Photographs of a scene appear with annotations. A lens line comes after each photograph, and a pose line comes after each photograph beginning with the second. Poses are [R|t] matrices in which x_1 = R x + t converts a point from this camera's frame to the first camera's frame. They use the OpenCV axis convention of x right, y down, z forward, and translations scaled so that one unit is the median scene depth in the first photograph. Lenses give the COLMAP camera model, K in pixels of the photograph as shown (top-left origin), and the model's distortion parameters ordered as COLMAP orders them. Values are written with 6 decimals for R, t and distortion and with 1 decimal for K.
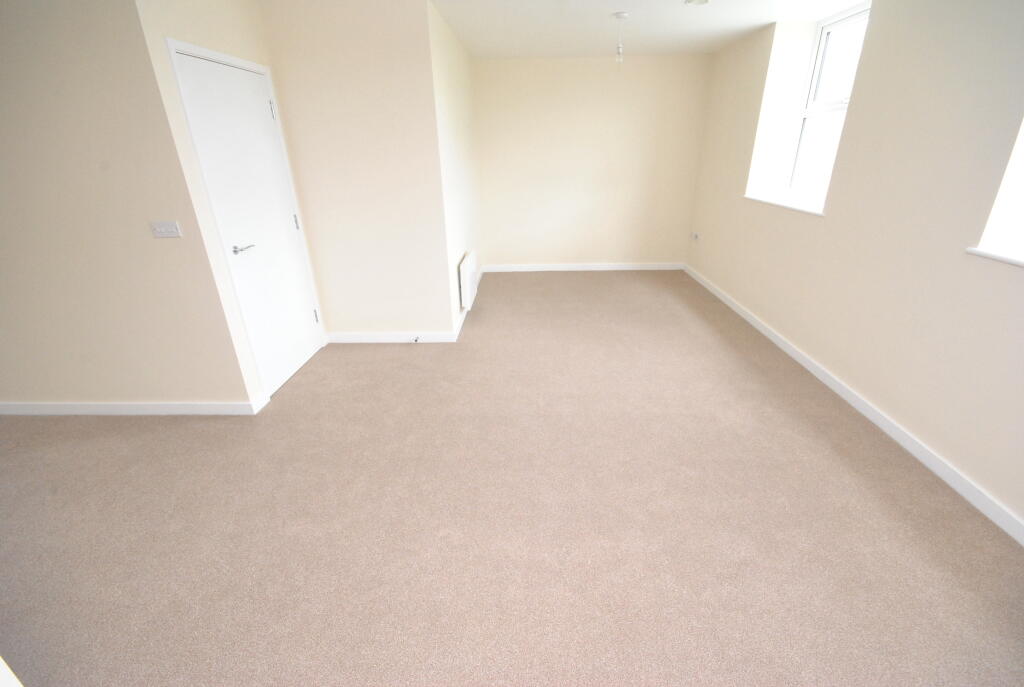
lens RADIAL K [[454.2, 0, 510.3], [0, 454.2, 345.5], [0, 0, 1]] dist [0.003140, -0.000771]
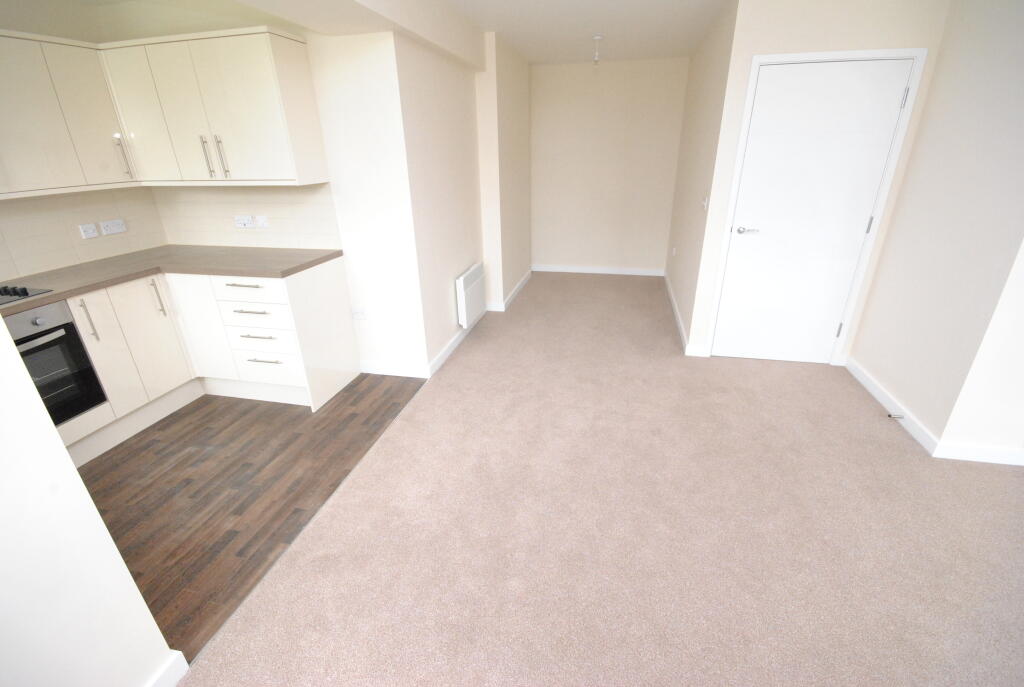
lens RADIAL K [[454.2, 0, 510.1], [0, 454.2, 342.2], [0, 0, 1]] dist [0.003140, -0.000771]
pose [[-0.120113, 0.423070, -0.898100, 0.568439], [-0.389704, 0.811943, 0.434603, -0.220489], [0.913074, 0.402195, 0.067347, 0.432502]]
